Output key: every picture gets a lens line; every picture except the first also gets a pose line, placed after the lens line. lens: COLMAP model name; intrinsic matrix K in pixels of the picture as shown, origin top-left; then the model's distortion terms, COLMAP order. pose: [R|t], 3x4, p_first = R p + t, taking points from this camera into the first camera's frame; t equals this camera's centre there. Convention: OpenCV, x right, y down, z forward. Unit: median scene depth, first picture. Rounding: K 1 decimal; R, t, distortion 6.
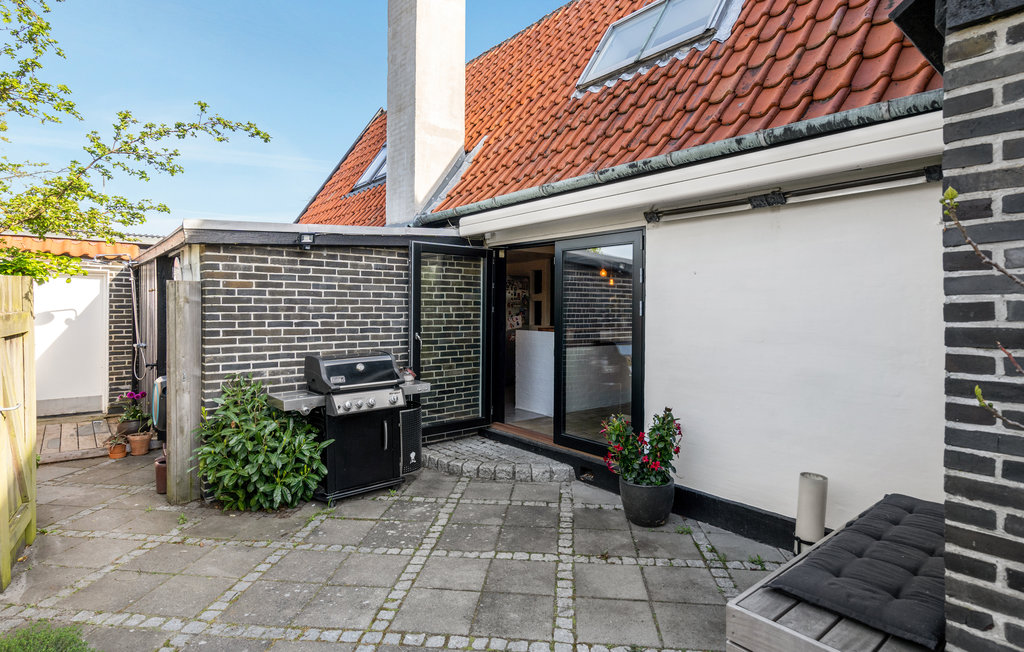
lens RADIAL K [[539.4, 0, 511.6], [0, 539.4, 319.4], [0, 0, 1]] dist [-0.000033, -0.000040]
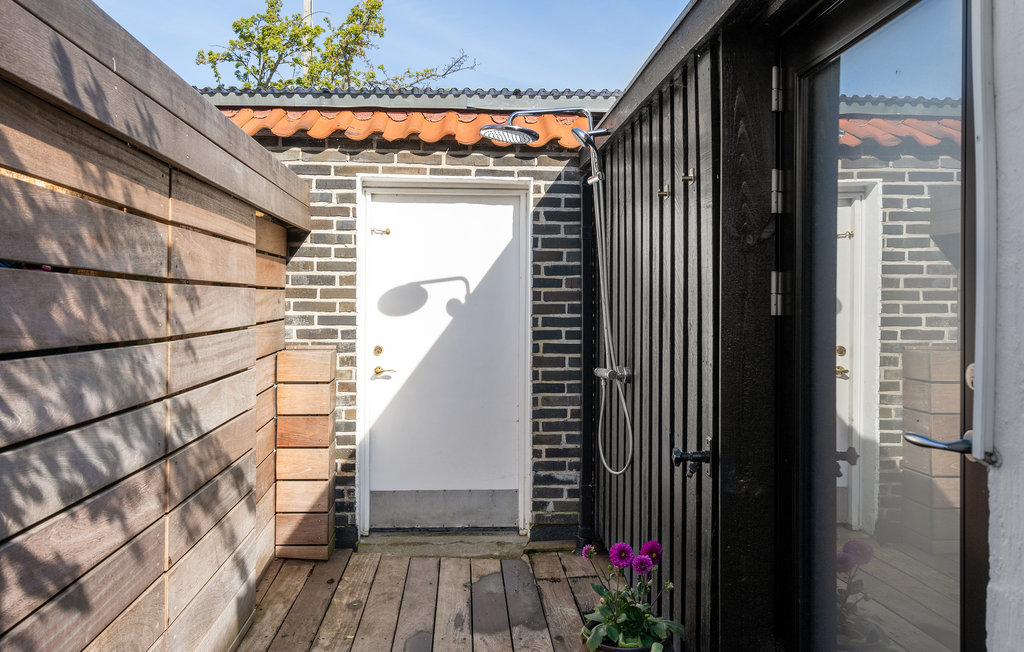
lens RADIAL K [[840.3, 0, 512.0], [0, 840.3, 323.0], [0, 0, 1]] dist [0.000001, 0.000048]
pose [[0.808845, -0.000759, -0.588021, -0.394250], [0.002479, 0.999995, 0.002119, 0.013747], [0.588016, -0.003171, 0.808843, 0.489743]]
